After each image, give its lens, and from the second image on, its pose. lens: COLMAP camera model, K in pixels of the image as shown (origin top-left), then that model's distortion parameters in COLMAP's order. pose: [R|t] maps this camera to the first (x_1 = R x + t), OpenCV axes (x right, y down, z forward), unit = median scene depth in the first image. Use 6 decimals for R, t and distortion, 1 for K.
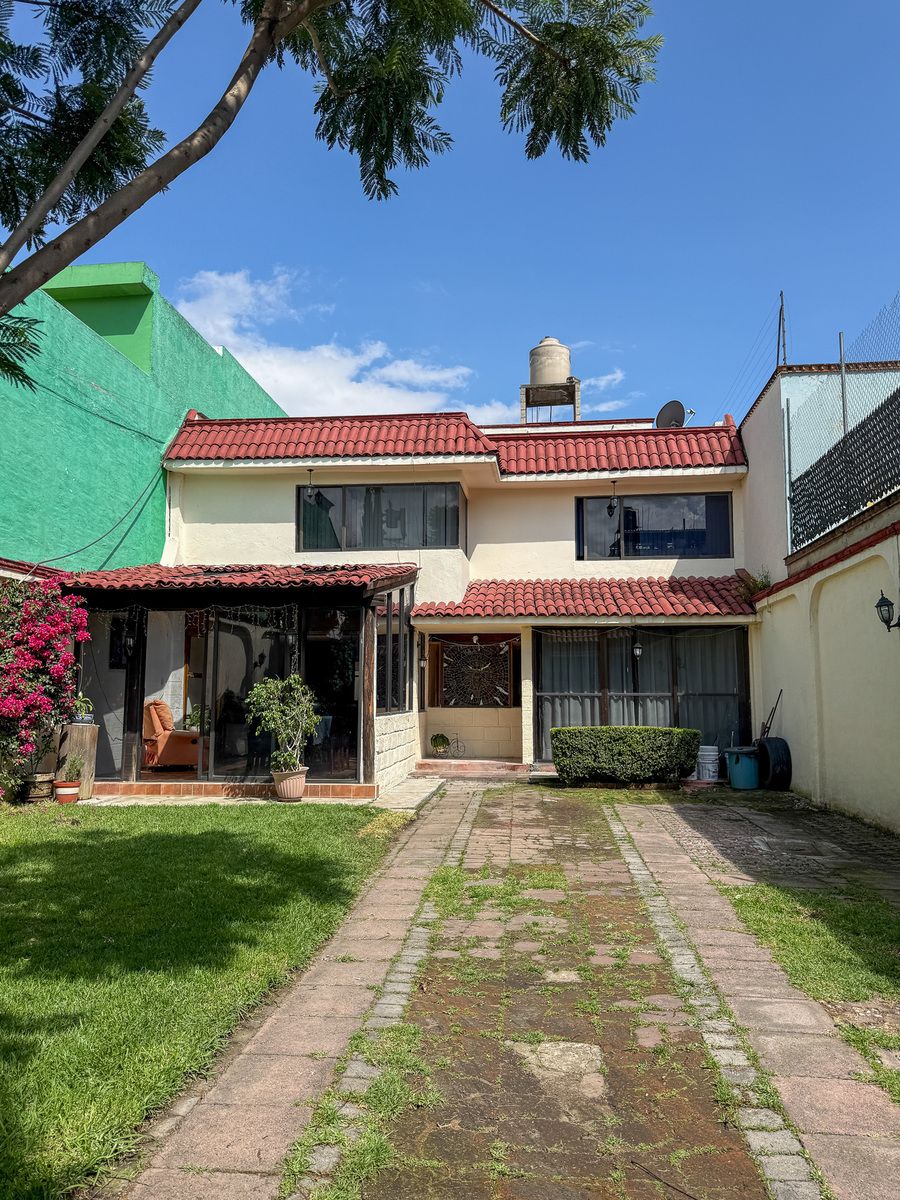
lens RADIAL K [[844.0, 0, 448.9], [0, 844.0, 598.8], [0, 0, 1]] dist [0.011795, -0.012938]
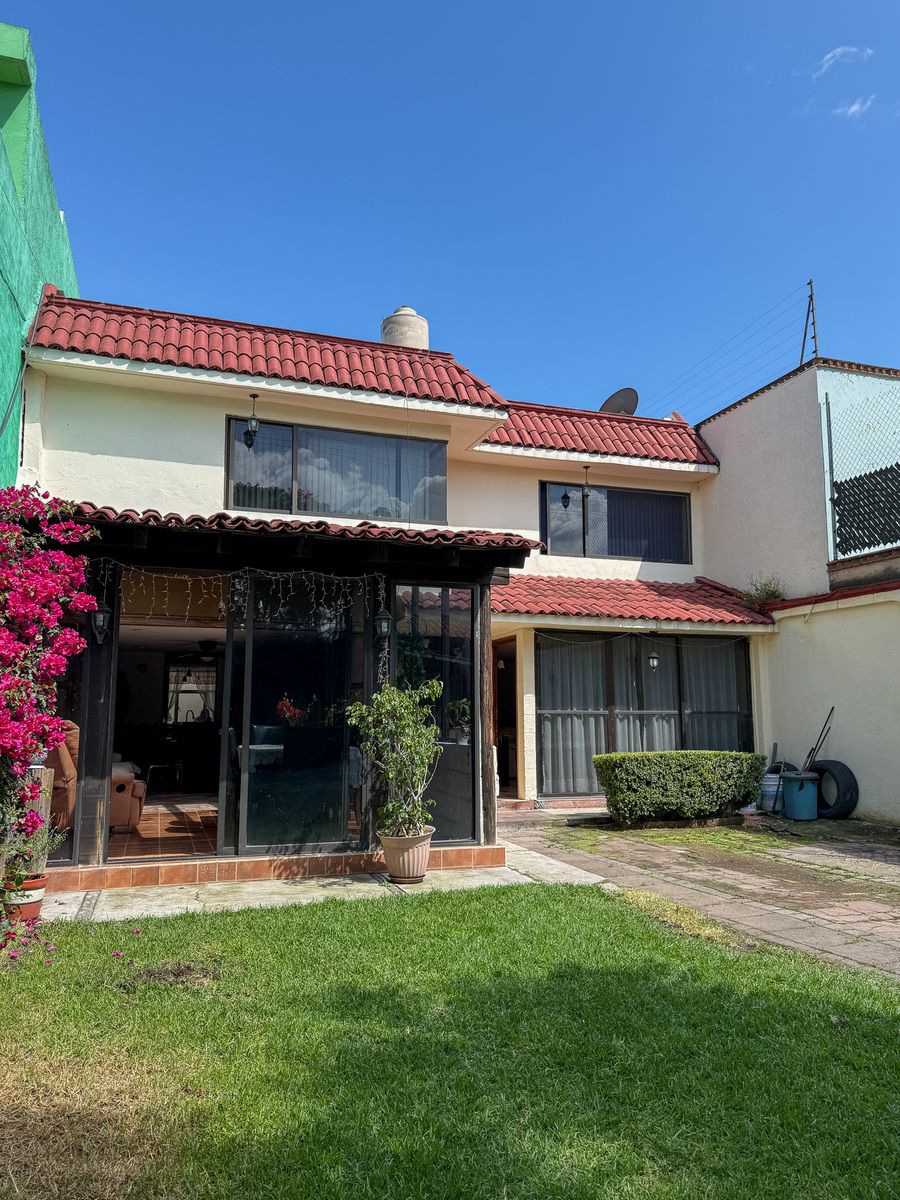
lens RADIAL K [[844.0, 0, 449.8], [0, 844.0, 604.0], [0, 0, 1]] dist [0.011795, -0.012938]
pose [[0.910195, 0.054842, 0.410534, -0.311308], [-0.049534, 0.998494, -0.023564, 0.032712], [-0.411208, 0.001113, 0.911541, 0.296313]]
